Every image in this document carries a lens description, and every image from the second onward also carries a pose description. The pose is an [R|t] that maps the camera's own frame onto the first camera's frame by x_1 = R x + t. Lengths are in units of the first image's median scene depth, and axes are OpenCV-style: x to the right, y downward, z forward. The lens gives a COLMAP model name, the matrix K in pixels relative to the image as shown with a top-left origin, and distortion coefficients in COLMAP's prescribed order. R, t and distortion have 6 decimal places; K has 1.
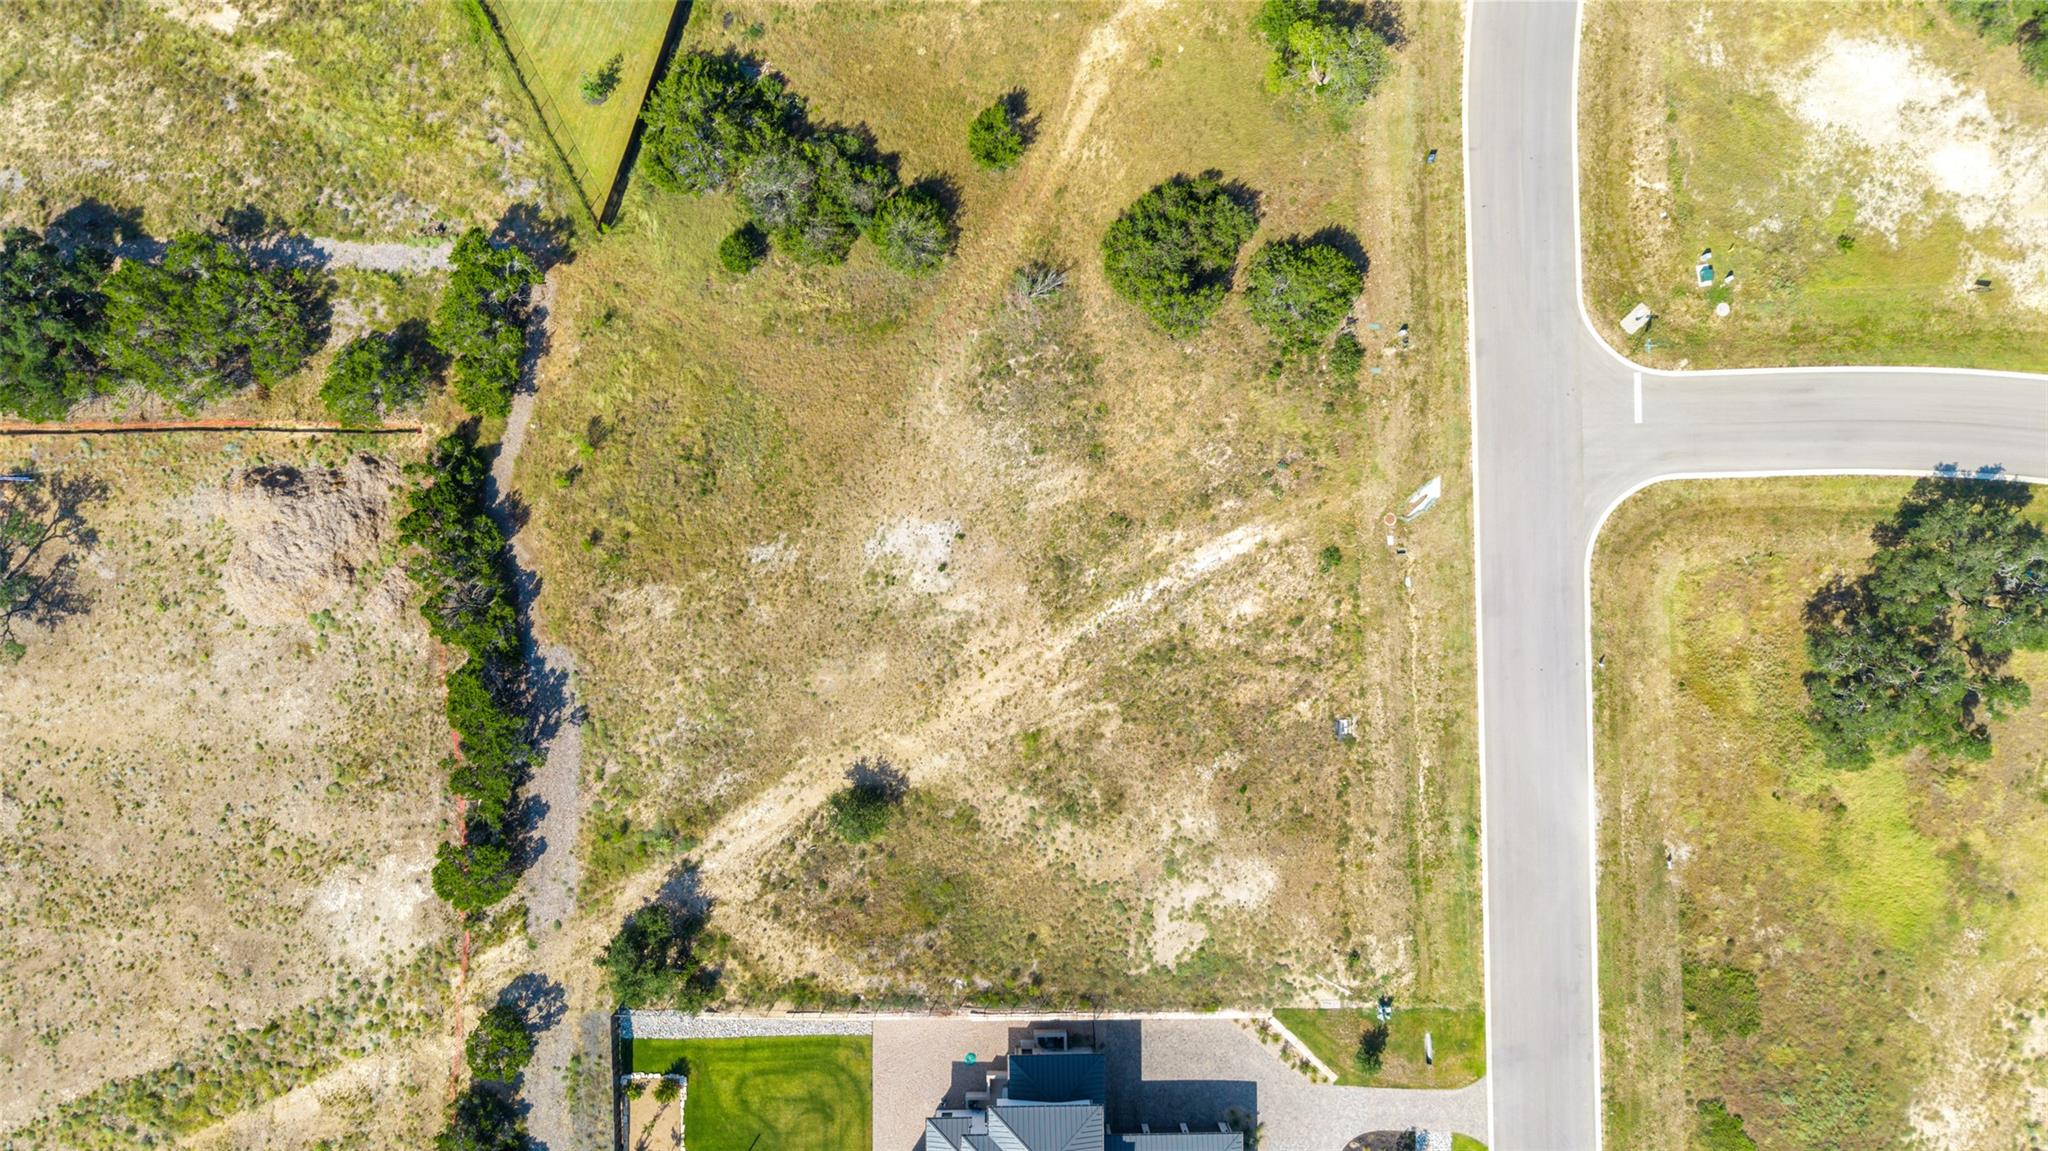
lens RADIAL K [[1351.0, 0, 1024.6], [0, 1351.0, 578.1], [0, 0, 1]] dist [0.009739, -0.011106]
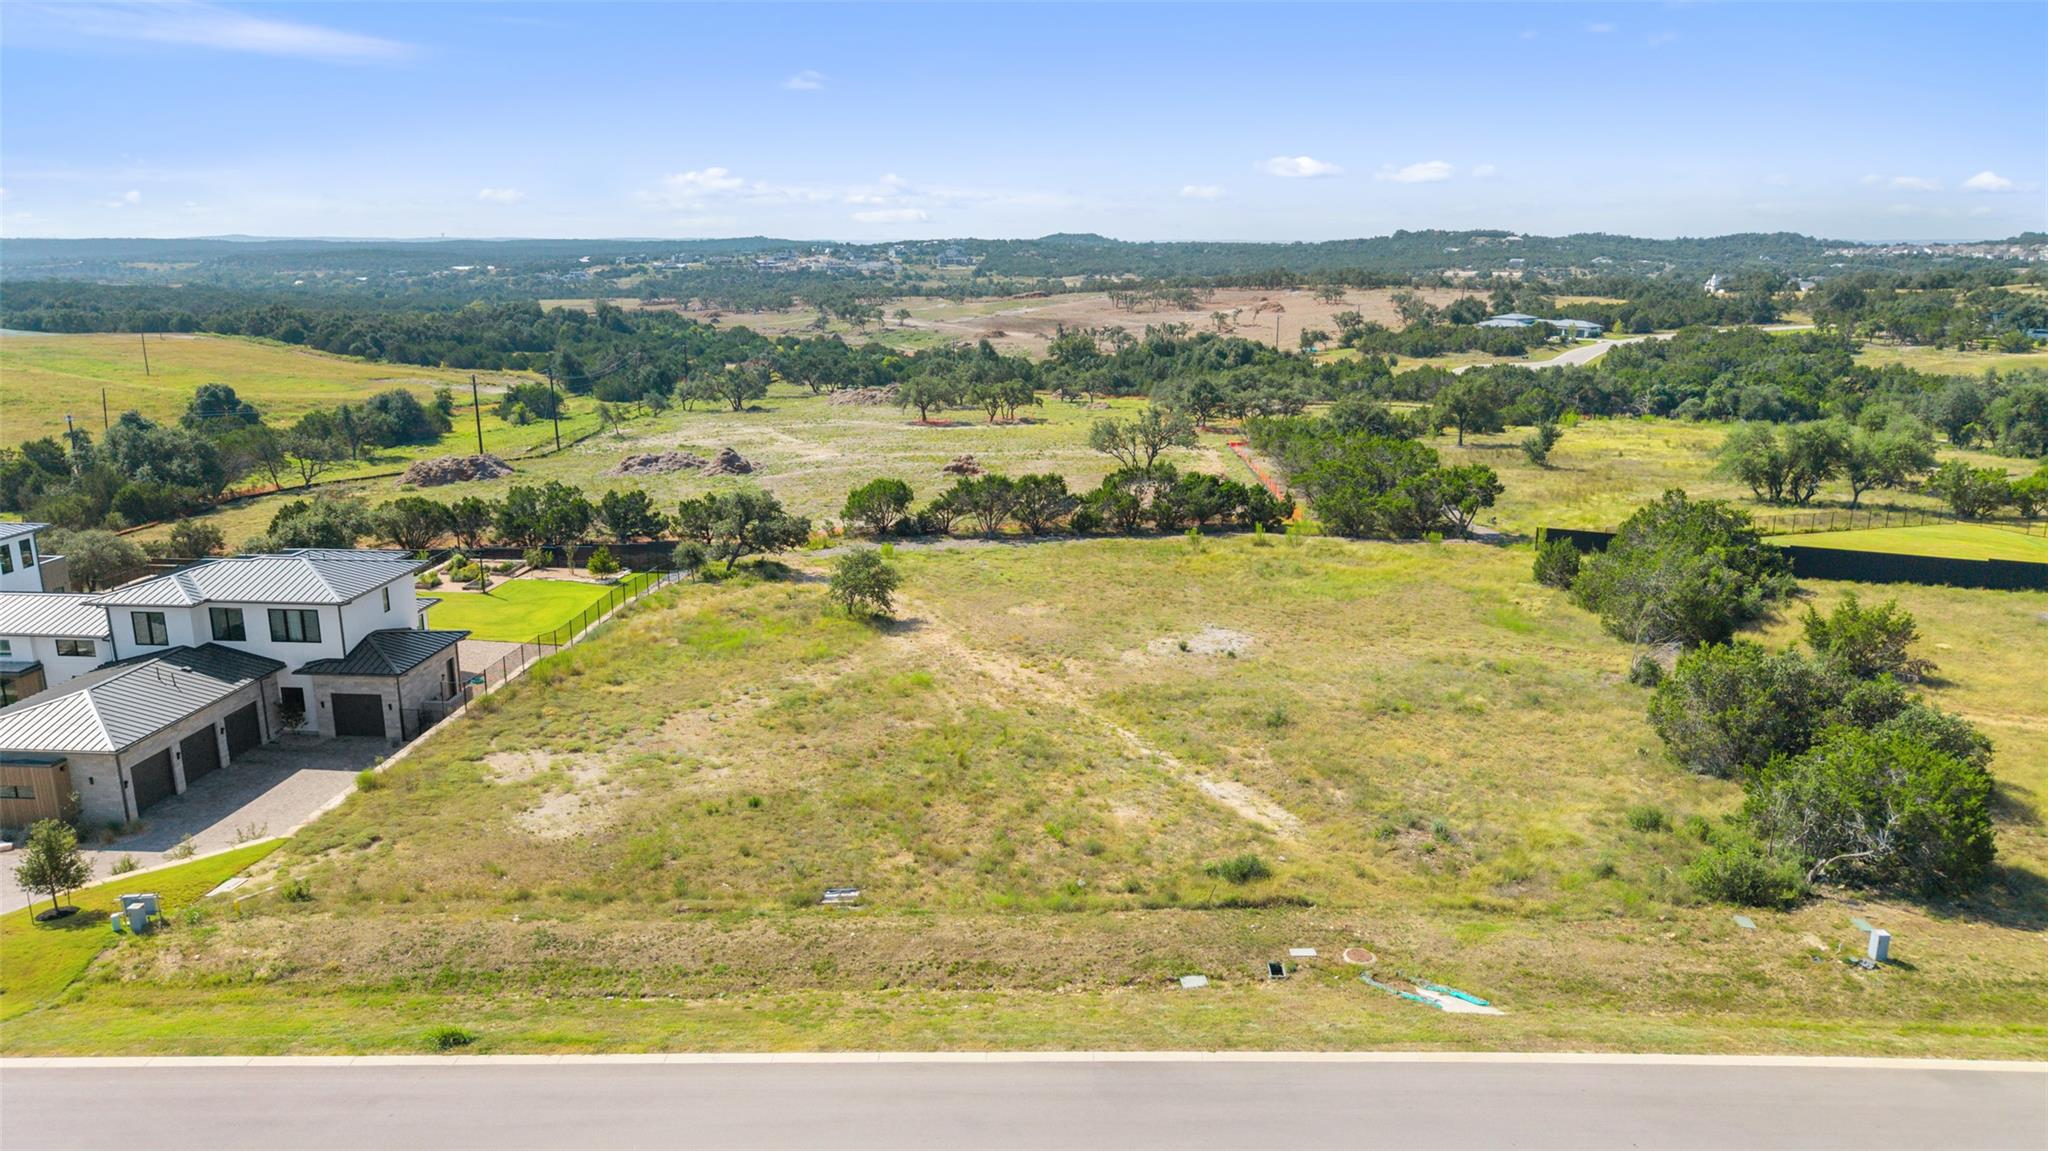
lens RADIAL K [[1351.0, 0, 1029.1], [0, 1351.0, 576.1], [0, 0, 1]] dist [0.009739, -0.011106]
pose [[-0.070859, 0.245444, -0.966818, 0.613406], [-0.997360, -0.002026, 0.072584, 0.020853], [0.015856, 0.969409, 0.244940, 0.799360]]
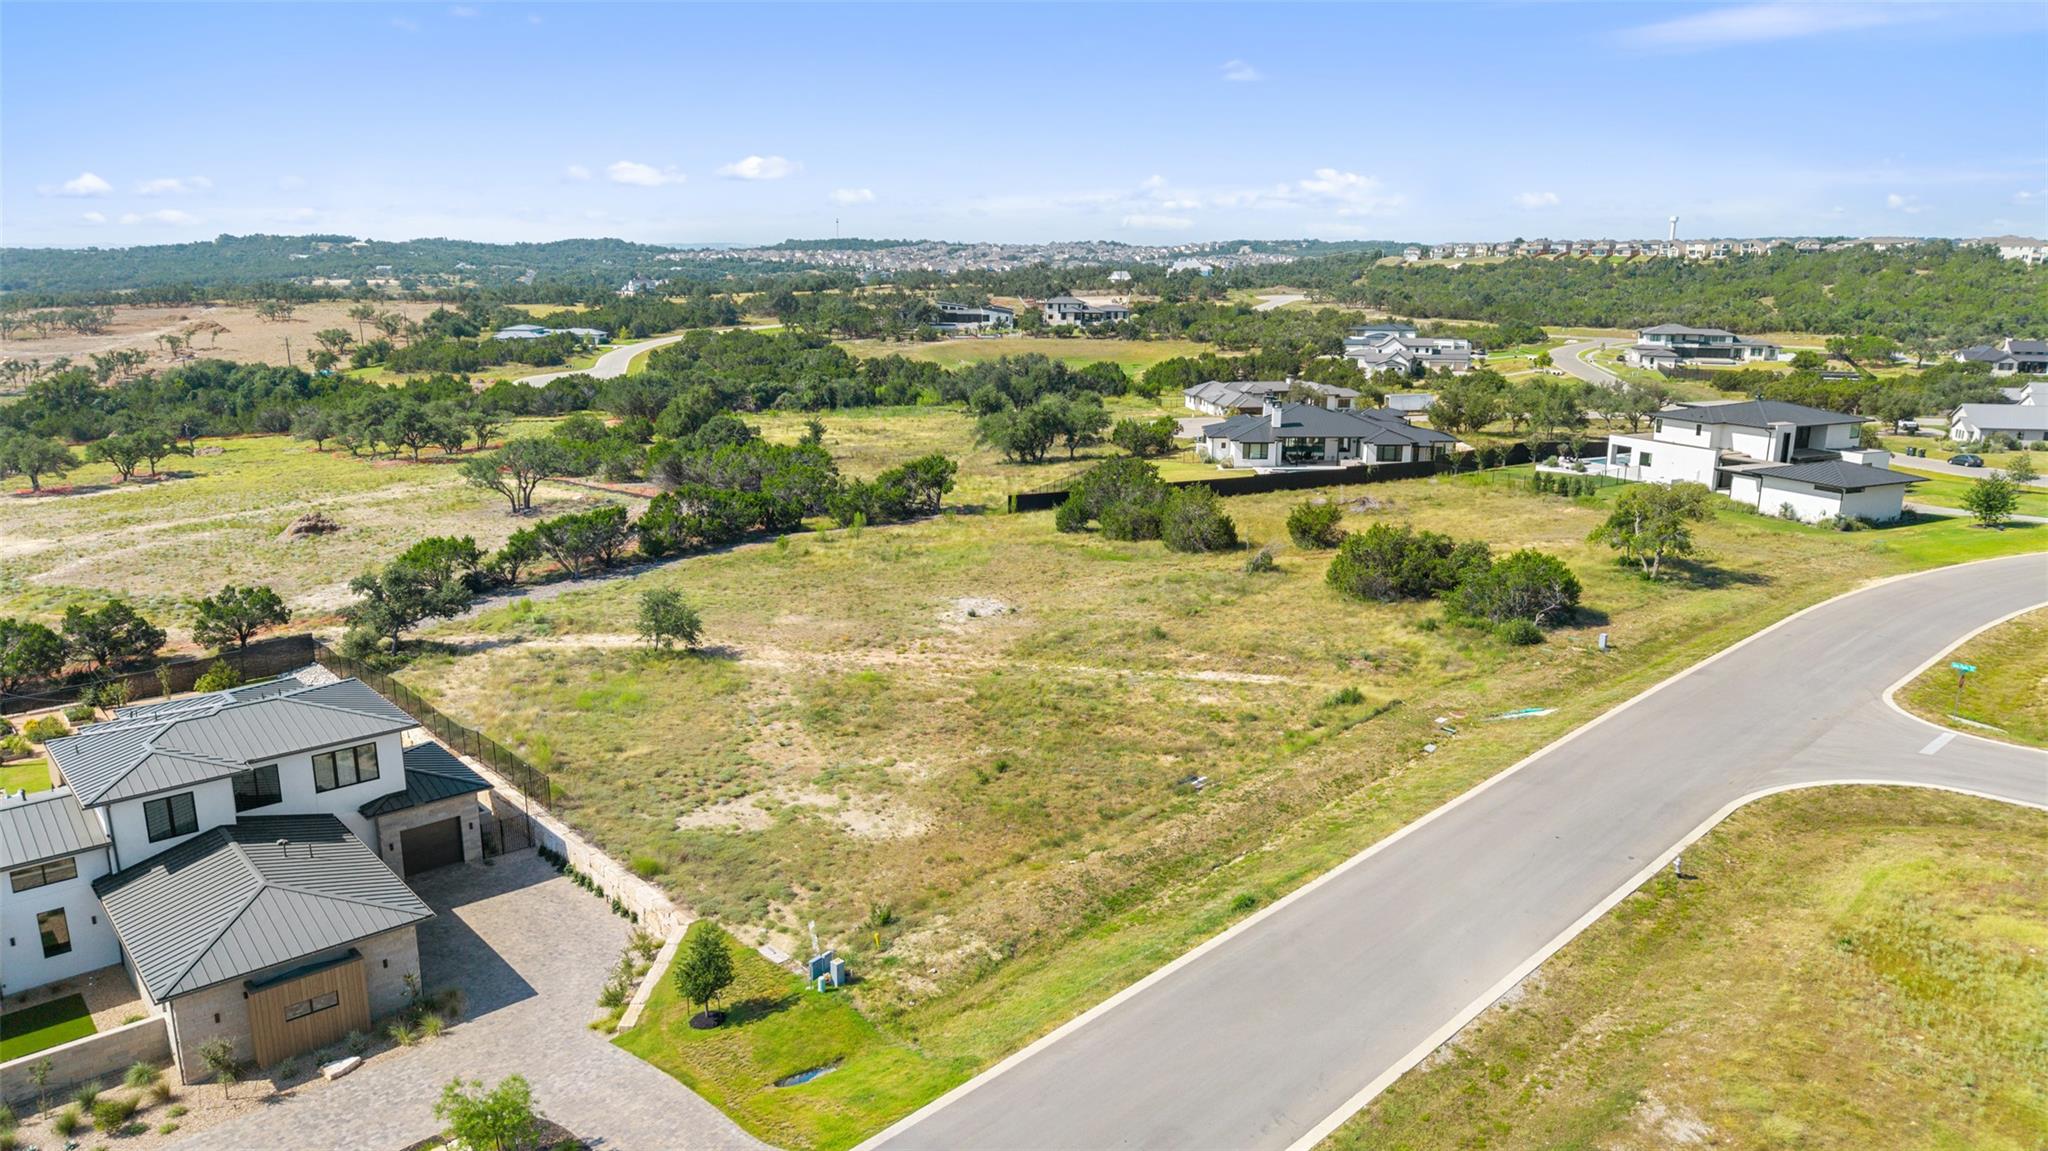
lens RADIAL K [[1351.0, 0, 1025.8], [0, 1351.0, 570.7], [0, 0, 1]] dist [0.009739, -0.011106]
pose [[0.662679, 0.181072, -0.726684, 0.596060], [-0.748871, 0.169288, -0.640729, 0.525457], [0.007001, 0.968790, 0.247783, 0.762701]]
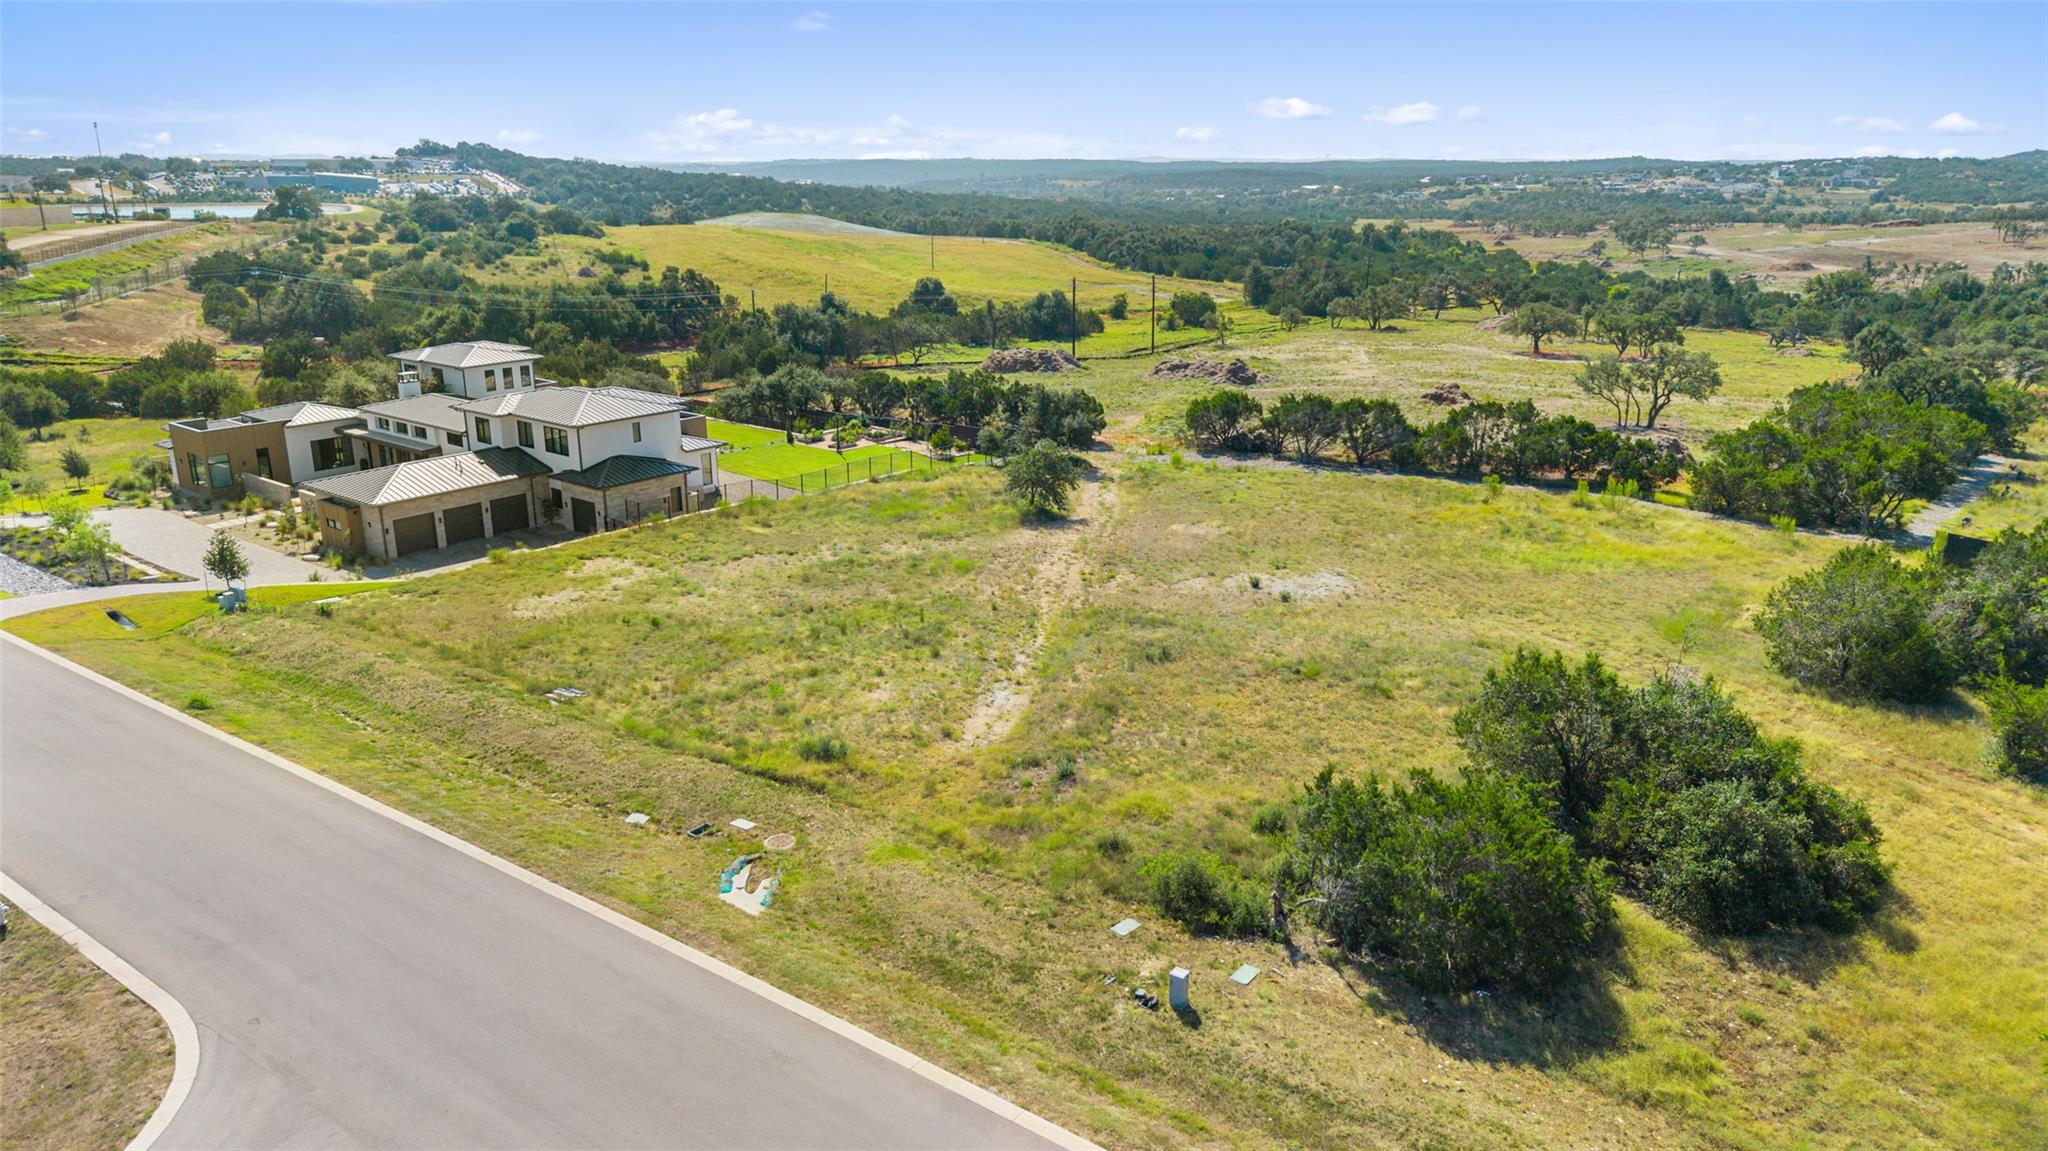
lens RADIAL K [[1351.0, 0, 1023.0], [0, 1351.0, 582.3], [0, 0, 1]] dist [0.009739, -0.011106]
pose [[-0.624175, 0.237765, -0.744226, 0.489777], [-0.781110, -0.169812, 0.600858, -0.310142], [0.016485, 0.956364, 0.291713, 0.817958]]
